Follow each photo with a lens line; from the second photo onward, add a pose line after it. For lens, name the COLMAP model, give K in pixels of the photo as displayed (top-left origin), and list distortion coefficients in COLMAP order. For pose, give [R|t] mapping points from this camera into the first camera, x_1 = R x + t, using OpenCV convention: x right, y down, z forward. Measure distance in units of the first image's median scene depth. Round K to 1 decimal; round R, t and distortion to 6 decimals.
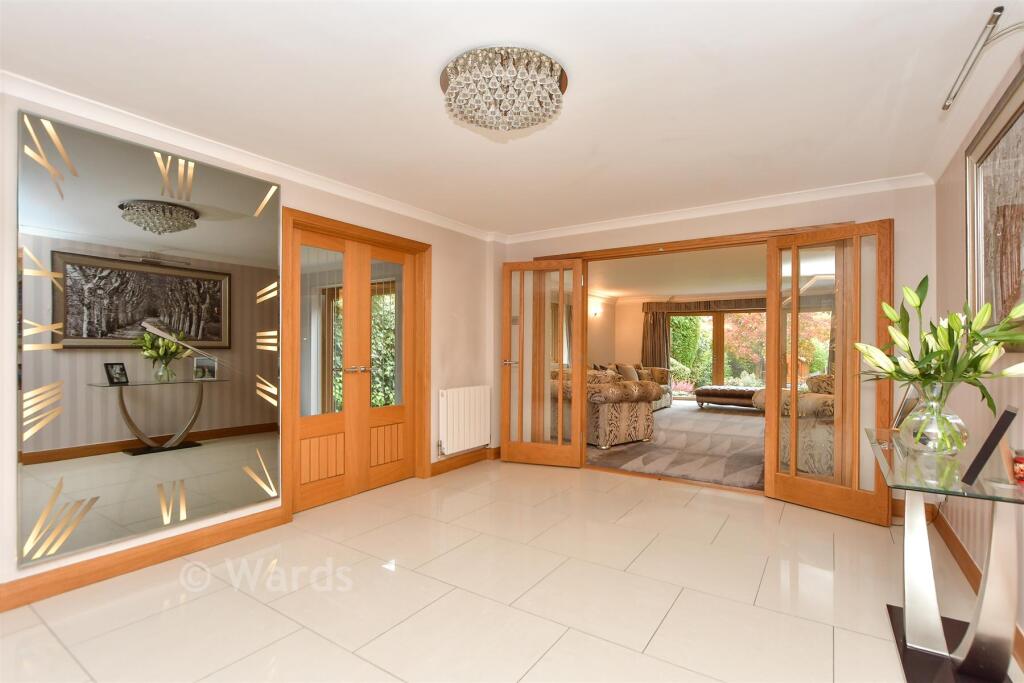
lens RADIAL K [[475.3, 0, 513.3], [0, 475.3, 344.1], [0, 0, 1]] dist [-0.002180, -0.000187]
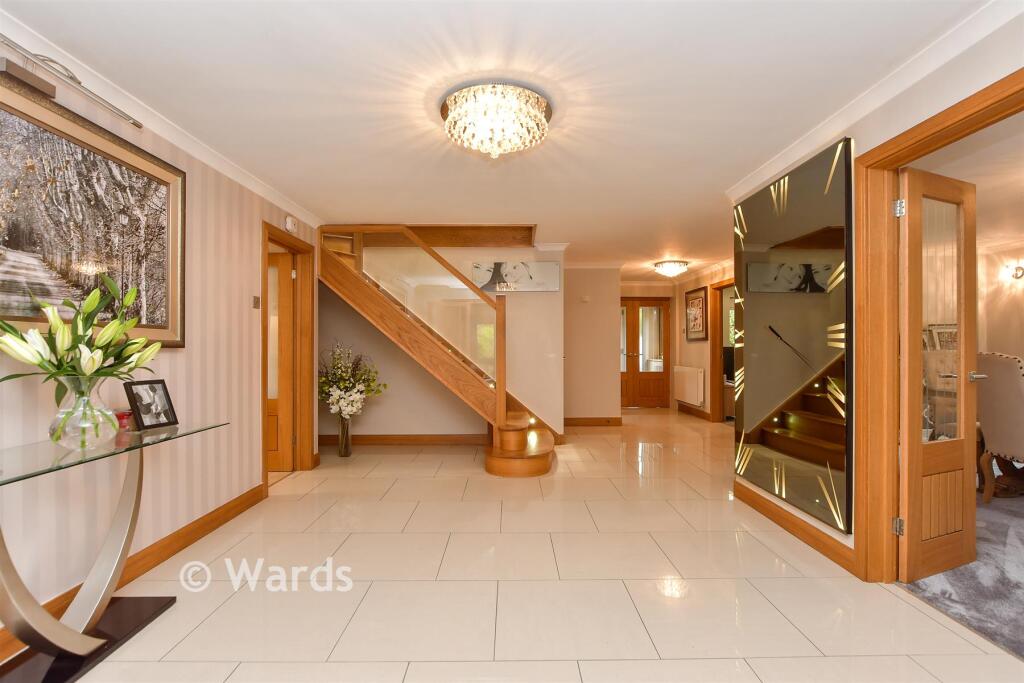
lens RADIAL K [[475.3, 0, 511.9], [0, 475.3, 347.1], [0, 0, 1]] dist [-0.002180, -0.000187]
pose [[-0.824435, -0.004671, -0.565938, 0.419012], [0.002809, 0.999920, -0.012345, 0.021336], [0.565950, -0.011767, -0.824355, 1.375242]]
